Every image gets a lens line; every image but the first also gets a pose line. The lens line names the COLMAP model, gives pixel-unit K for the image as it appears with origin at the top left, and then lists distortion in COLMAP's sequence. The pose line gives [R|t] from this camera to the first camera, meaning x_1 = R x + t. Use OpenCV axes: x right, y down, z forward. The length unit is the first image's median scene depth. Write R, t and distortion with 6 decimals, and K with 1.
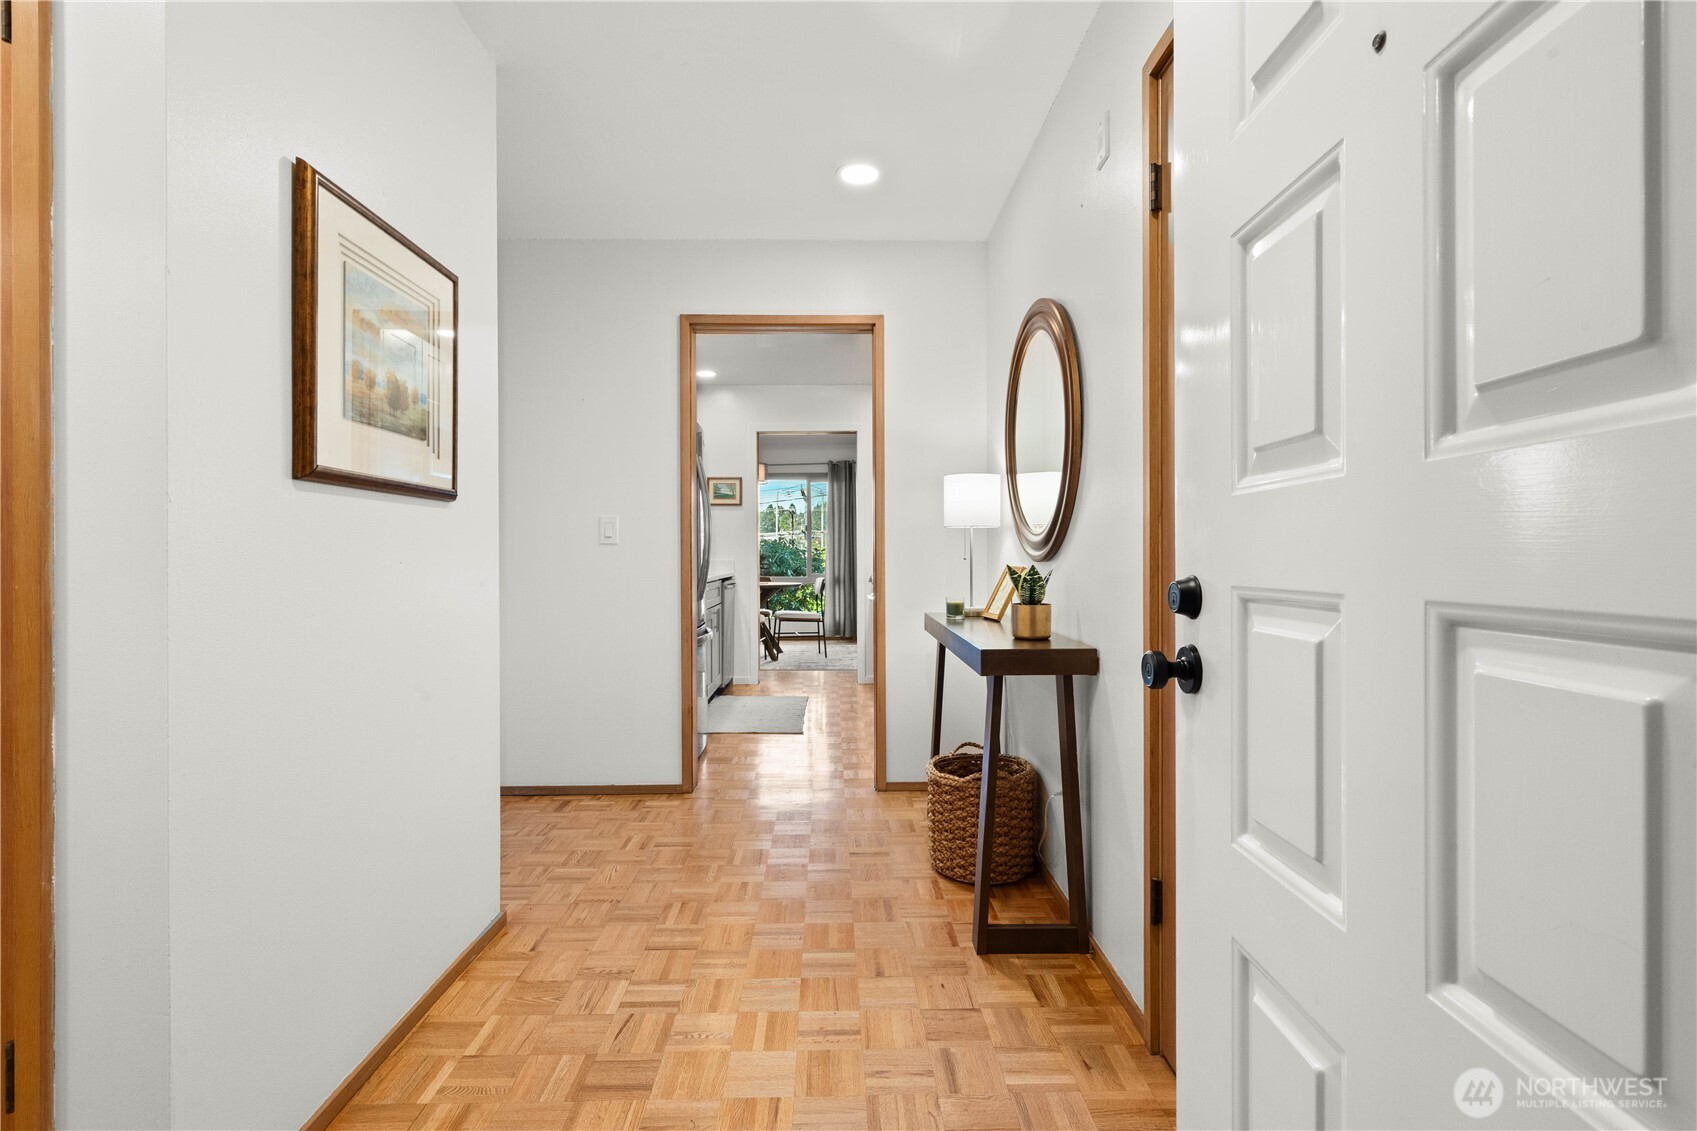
lens RADIAL K [[785.8, 0, 850.4], [0, 785.8, 555.1], [0, 0, 1]] dist [-0.000765, -0.000067]
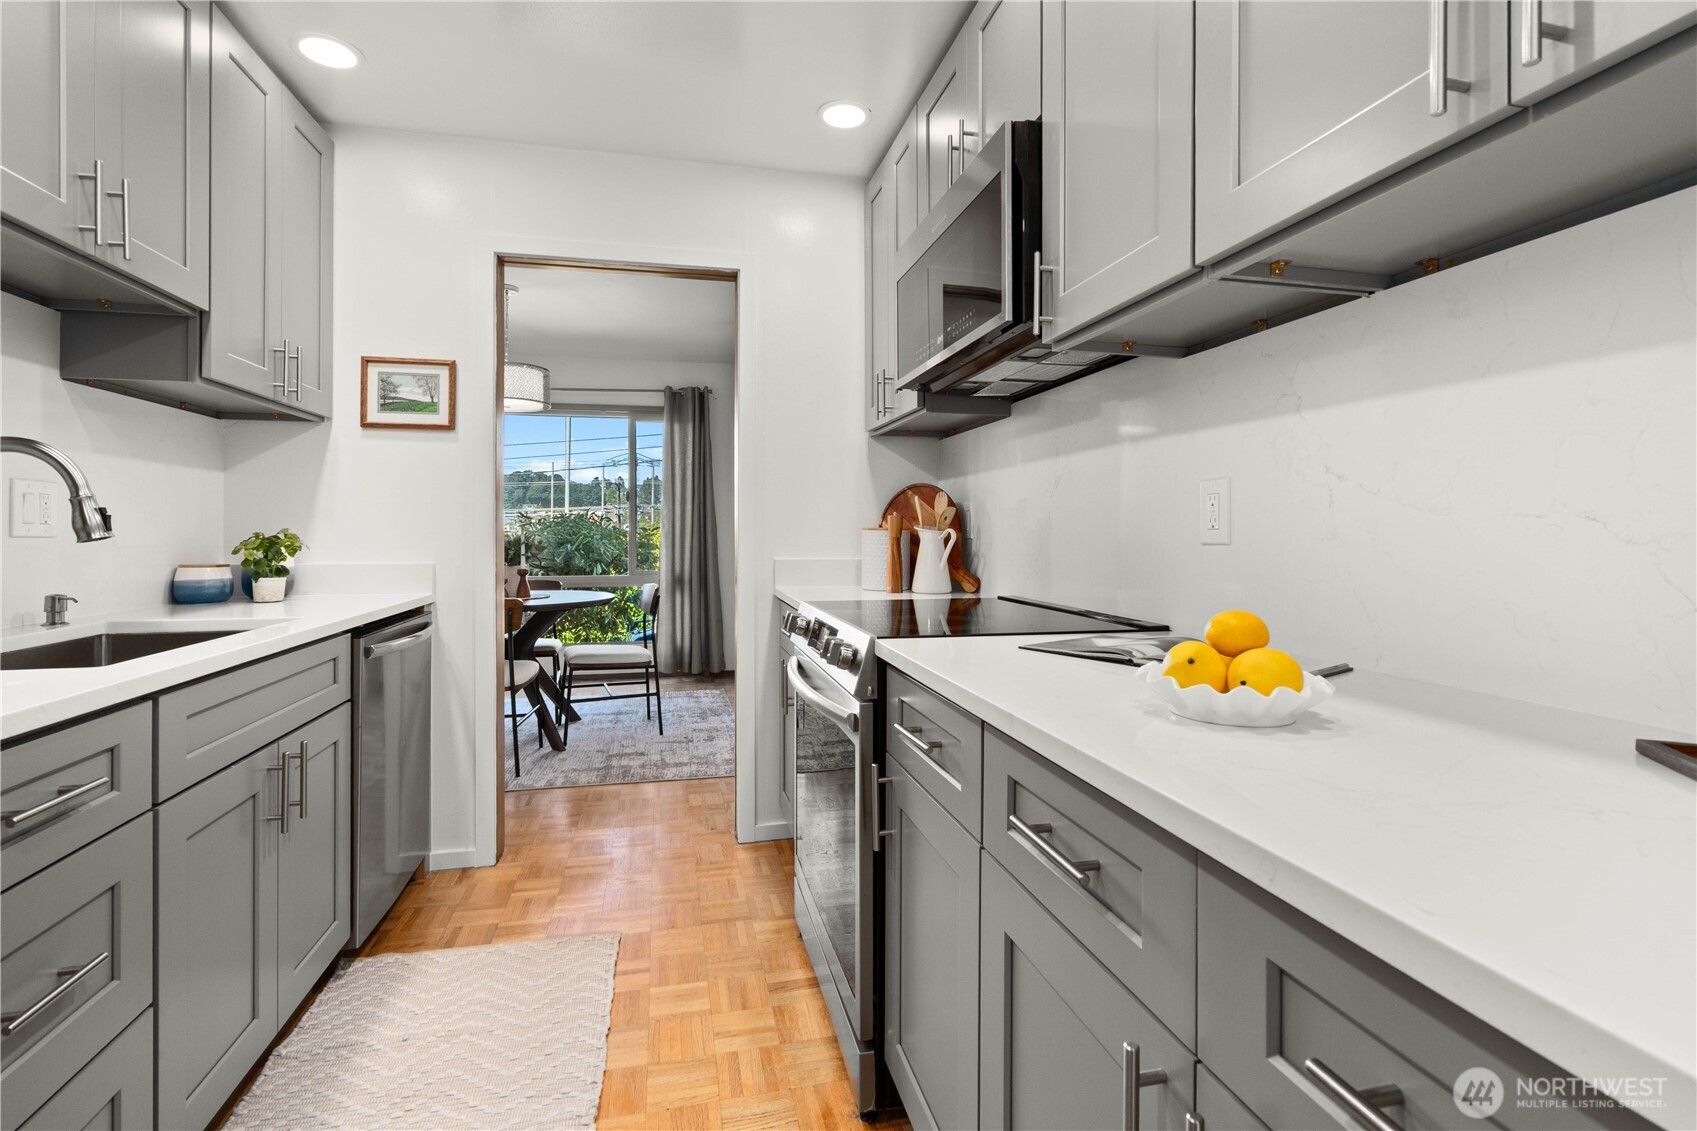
lens RADIAL K [[783.0, 0, 847.3], [0, 783.0, 531.8], [0, 0, 1]] dist [-0.001531, -0.000098]
pose [[0.978179, 0.005539, 0.207692, -0.017278], [-0.005692, 0.999984, 0.000139, -0.008741], [-0.207688, -0.001318, 0.978194, 0.418629]]
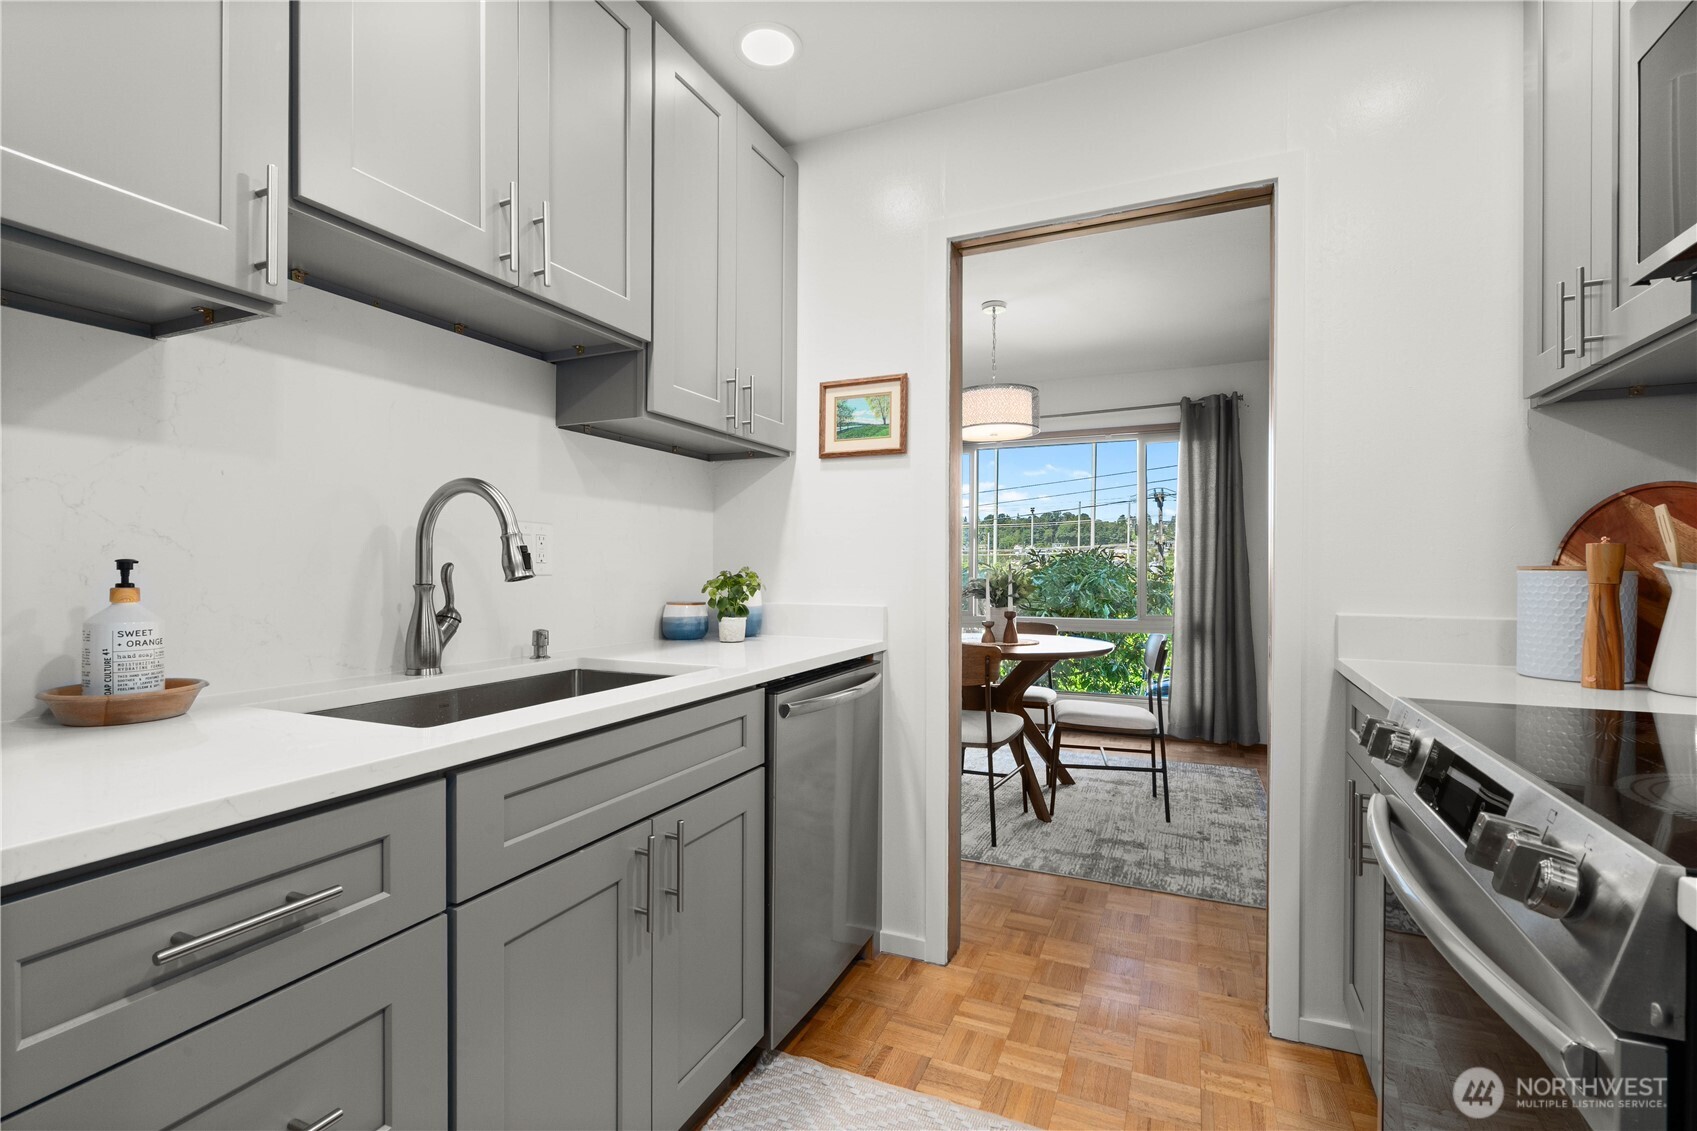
lens RADIAL K [[771.7, 0, 850.0], [0, 771.7, 571.9], [0, 0, 1]] dist [-0.005181, -0.000329]
pose [[0.904416, 0.009633, -0.426543, -0.009064], [-0.007110, 0.999947, 0.007506, -0.009179], [0.426593, -0.003756, 0.904436, 0.503207]]
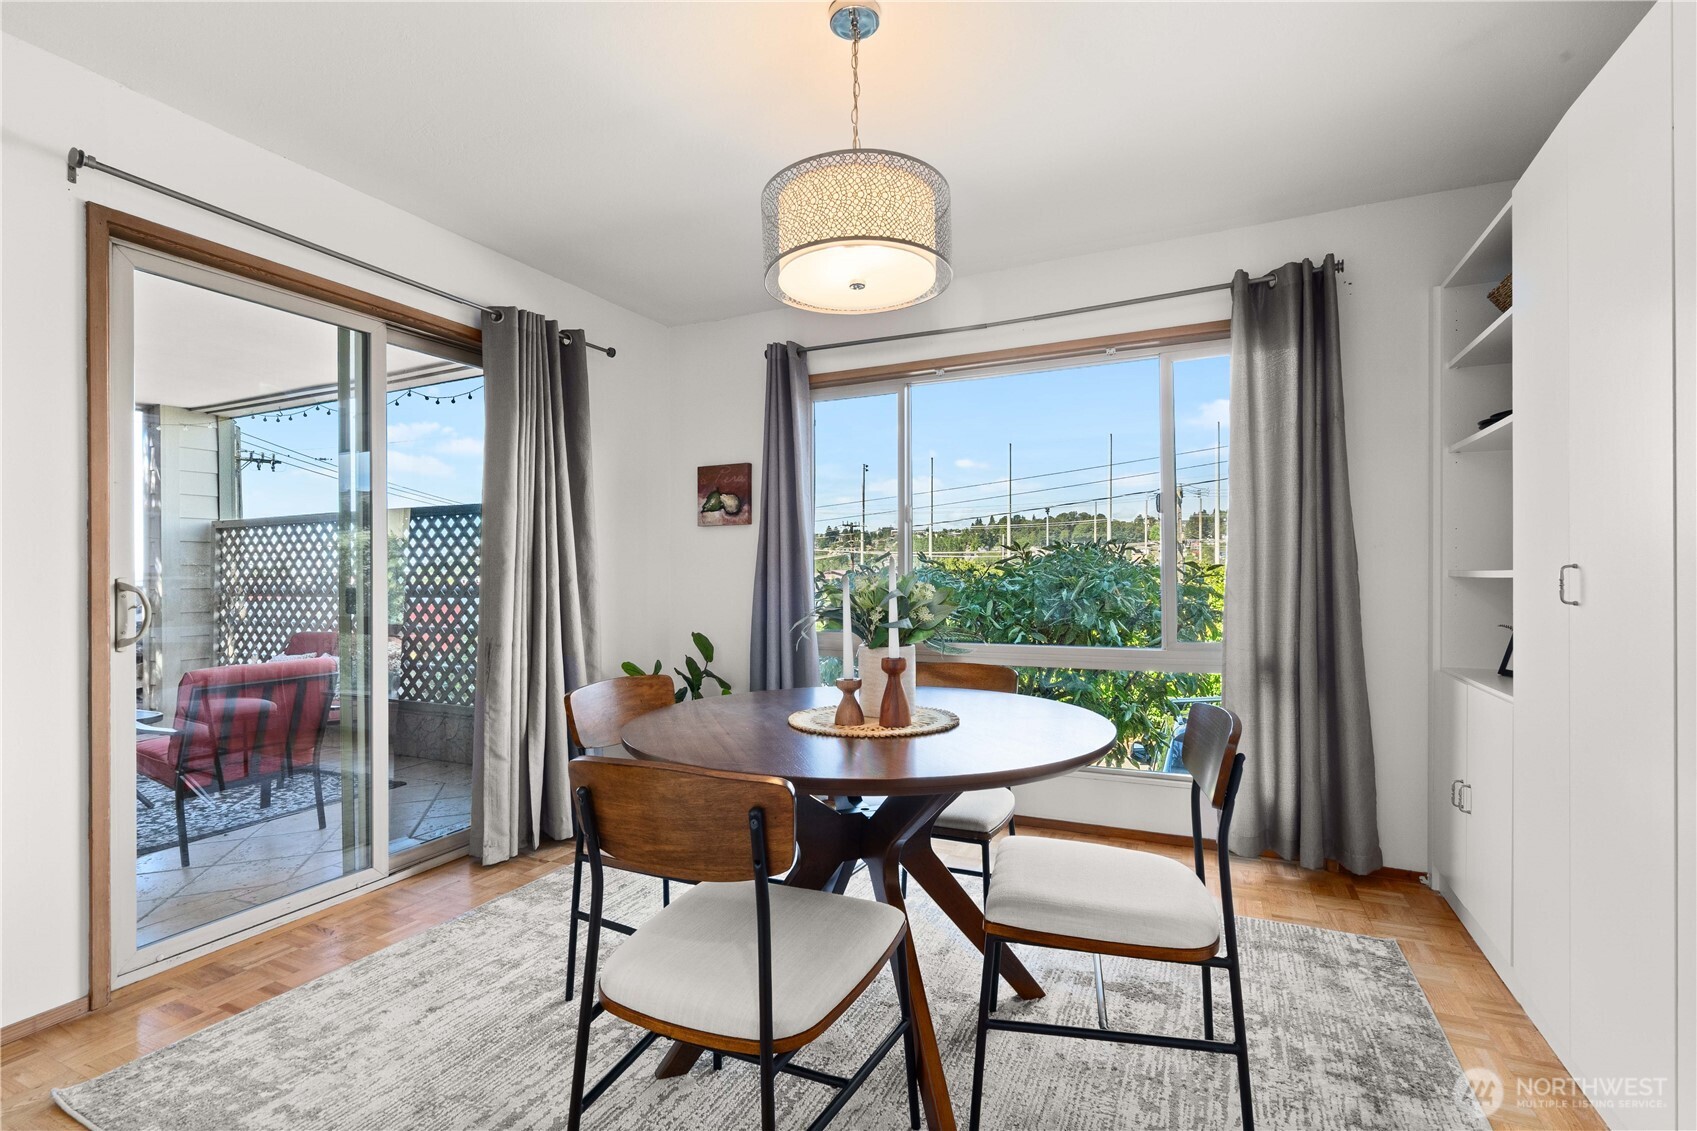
lens RADIAL K [[769.8, 0, 841.3], [0, 769.8, 569.7], [0, 0, 1]] dist [-0.001610, -0.000373]
pose [[0.890769, -0.003187, -0.454444, -0.032190], [0.003846, 0.999992, 0.000525, -0.007868], [0.454439, -0.002215, 0.890775, 0.748601]]
